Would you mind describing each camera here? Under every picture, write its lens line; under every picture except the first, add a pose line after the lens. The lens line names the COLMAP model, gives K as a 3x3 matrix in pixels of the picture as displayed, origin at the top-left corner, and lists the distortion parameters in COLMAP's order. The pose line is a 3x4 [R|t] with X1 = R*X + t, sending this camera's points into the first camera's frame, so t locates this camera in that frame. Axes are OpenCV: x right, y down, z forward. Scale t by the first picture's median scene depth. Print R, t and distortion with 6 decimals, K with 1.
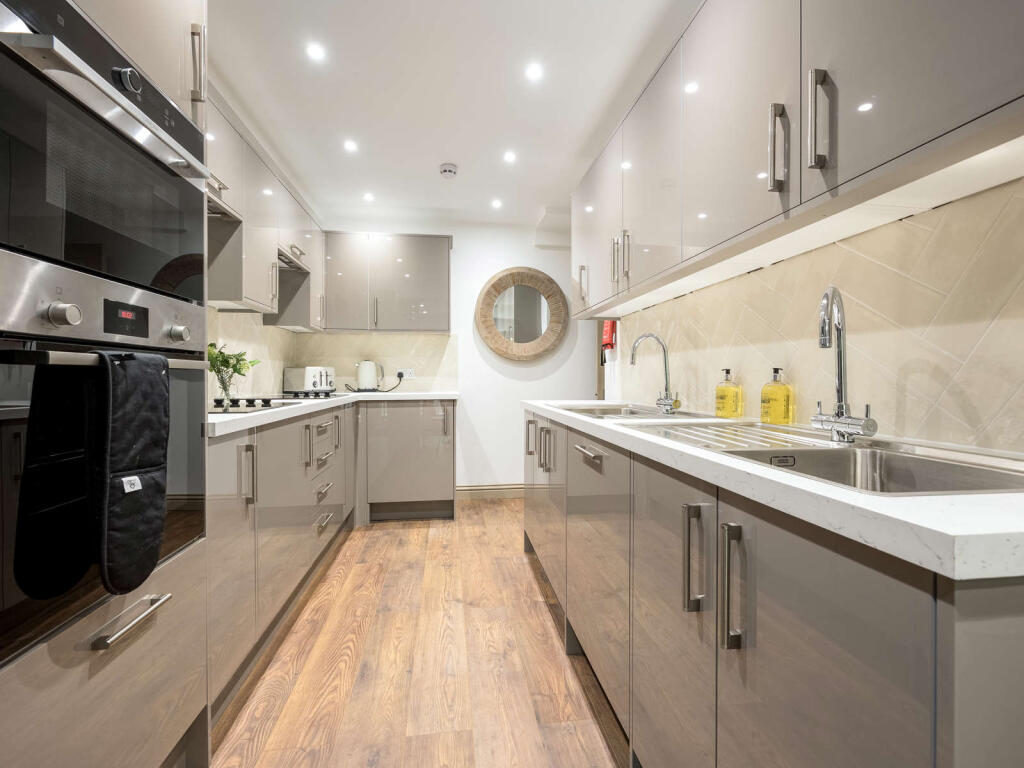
lens RADIAL K [[465.0, 0, 513.3], [0, 465.0, 375.7], [0, 0, 1]] dist [-0.003200, 0.000462]
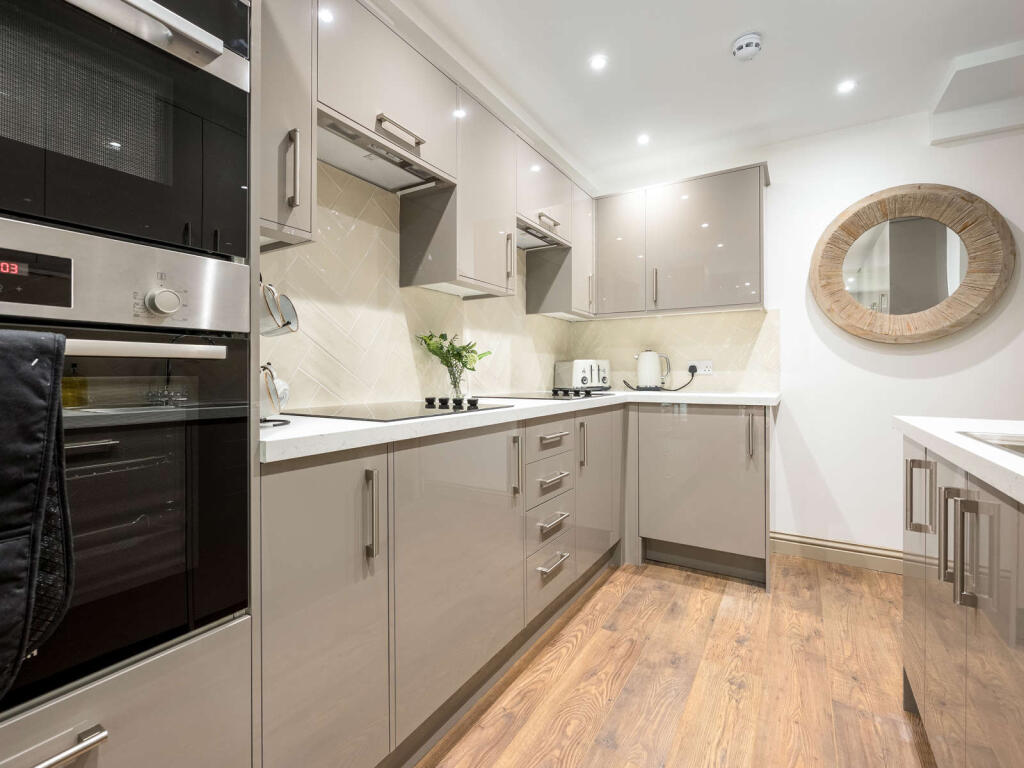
lens RADIAL K [[465.0, 0, 514.5], [0, 465.0, 371.0], [0, 0, 1]] dist [-0.003200, 0.000462]
pose [[0.770904, -0.003384, -0.636942, 0.018550], [0.003820, 0.999992, -0.000689, 0.001588], [0.636939, -0.001902, 0.770912, 0.309830]]
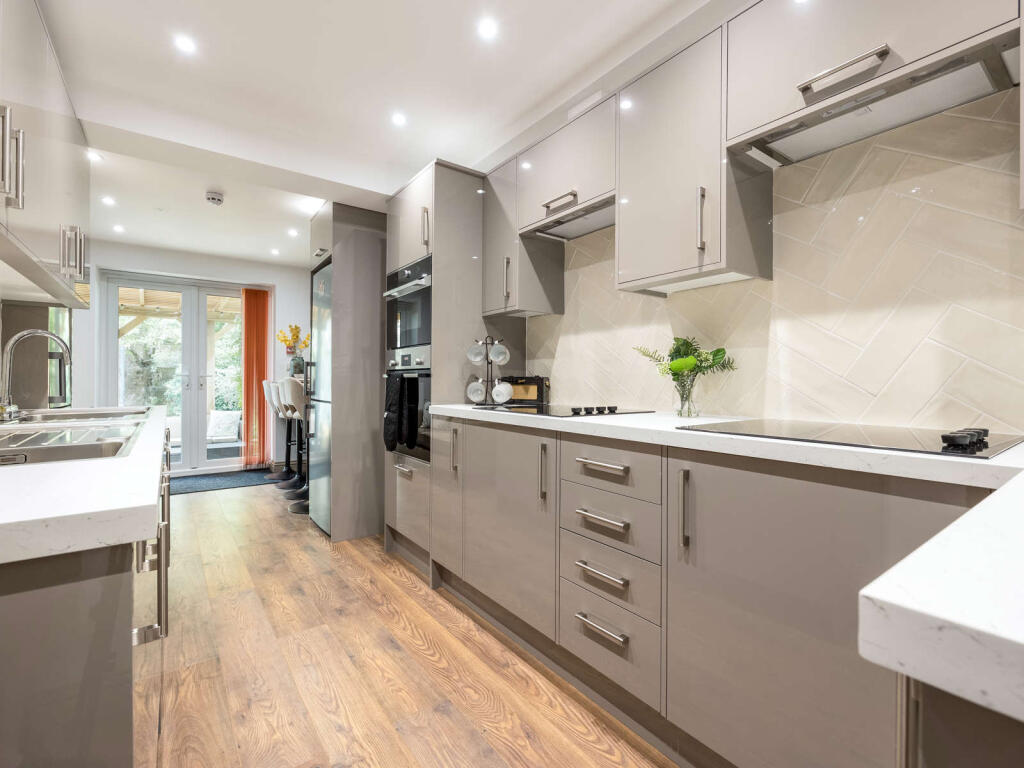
lens RADIAL K [[465.0, 0, 518.1], [0, 465.0, 380.7], [0, 0, 1]] dist [-0.003200, 0.000462]
pose [[-0.875724, -0.002530, -0.482806, -0.022926], [-0.001691, 0.999996, -0.002173, 0.001305], [0.482809, -0.001086, -0.875725, 1.192375]]
